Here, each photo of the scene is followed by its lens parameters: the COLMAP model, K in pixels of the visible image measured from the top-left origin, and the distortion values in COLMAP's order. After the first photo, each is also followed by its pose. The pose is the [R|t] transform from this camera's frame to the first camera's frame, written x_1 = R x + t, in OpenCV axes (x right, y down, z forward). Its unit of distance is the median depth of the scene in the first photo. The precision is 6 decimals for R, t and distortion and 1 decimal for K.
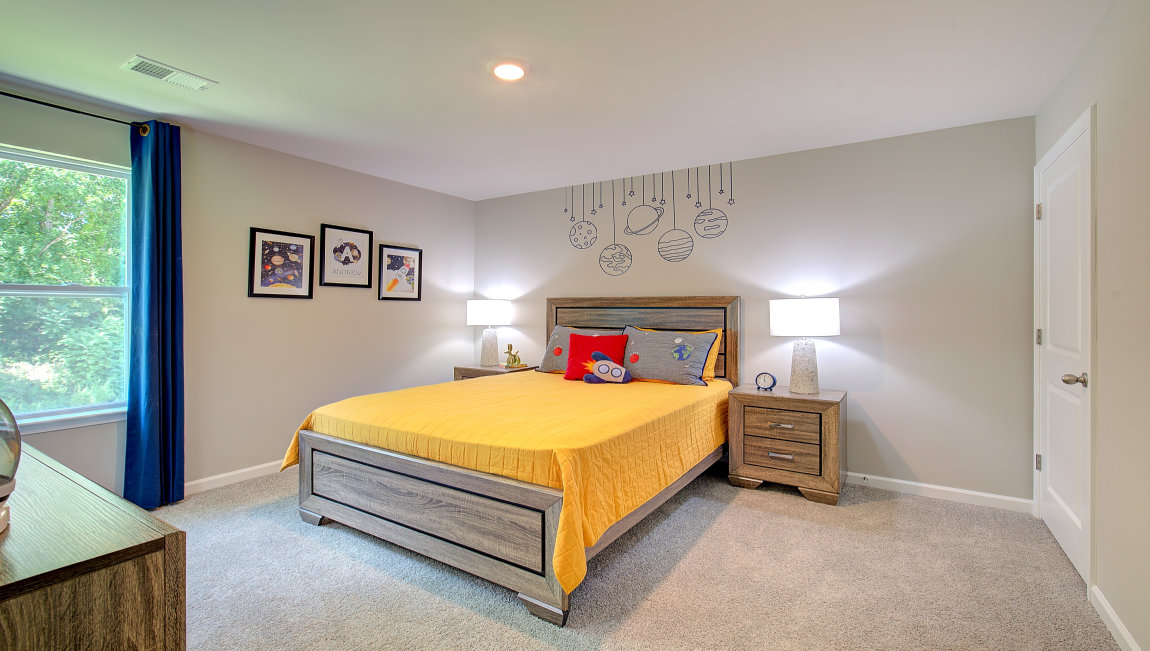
lens RADIAL K [[507.7, 0, 570.5], [0, 507.7, 304.6], [0, 0, 1]] dist [-0.009442, 0.001828]
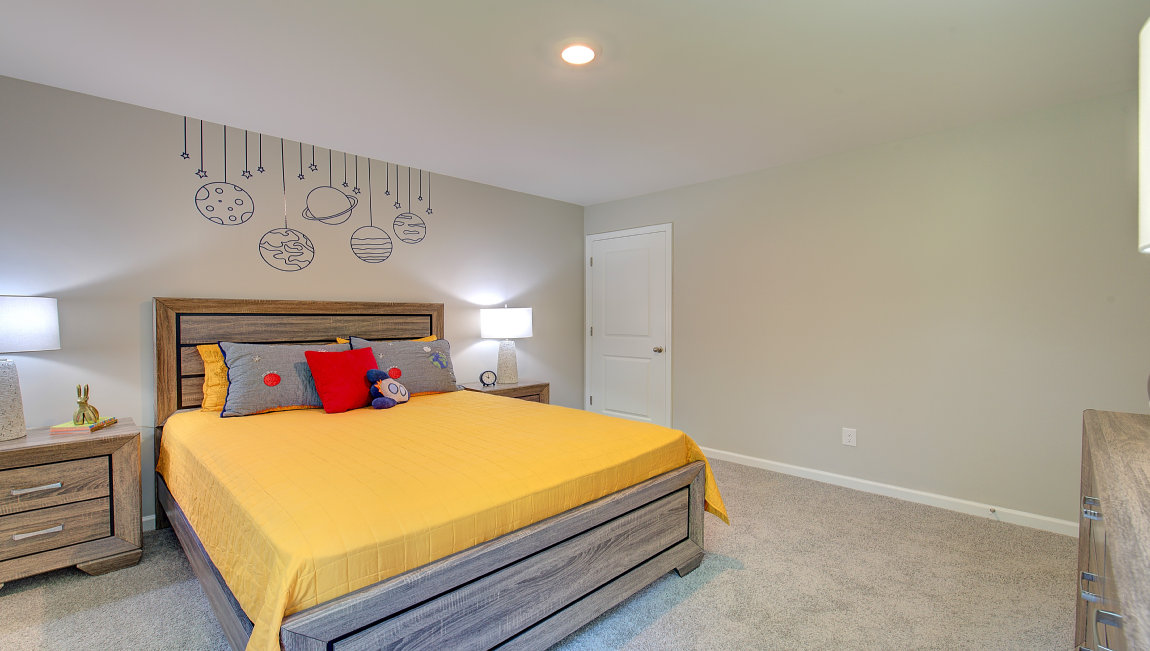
lens RADIAL K [[507.7, 0, 569.2], [0, 507.7, 327.7], [0, 0, 1]] dist [-0.009442, 0.001828]
pose [[0.203437, -0.023482, 0.978806, -0.896931], [-0.007562, 0.999645, 0.025553, 0.005257], [-0.979059, -0.012600, 0.203187, 0.728923]]
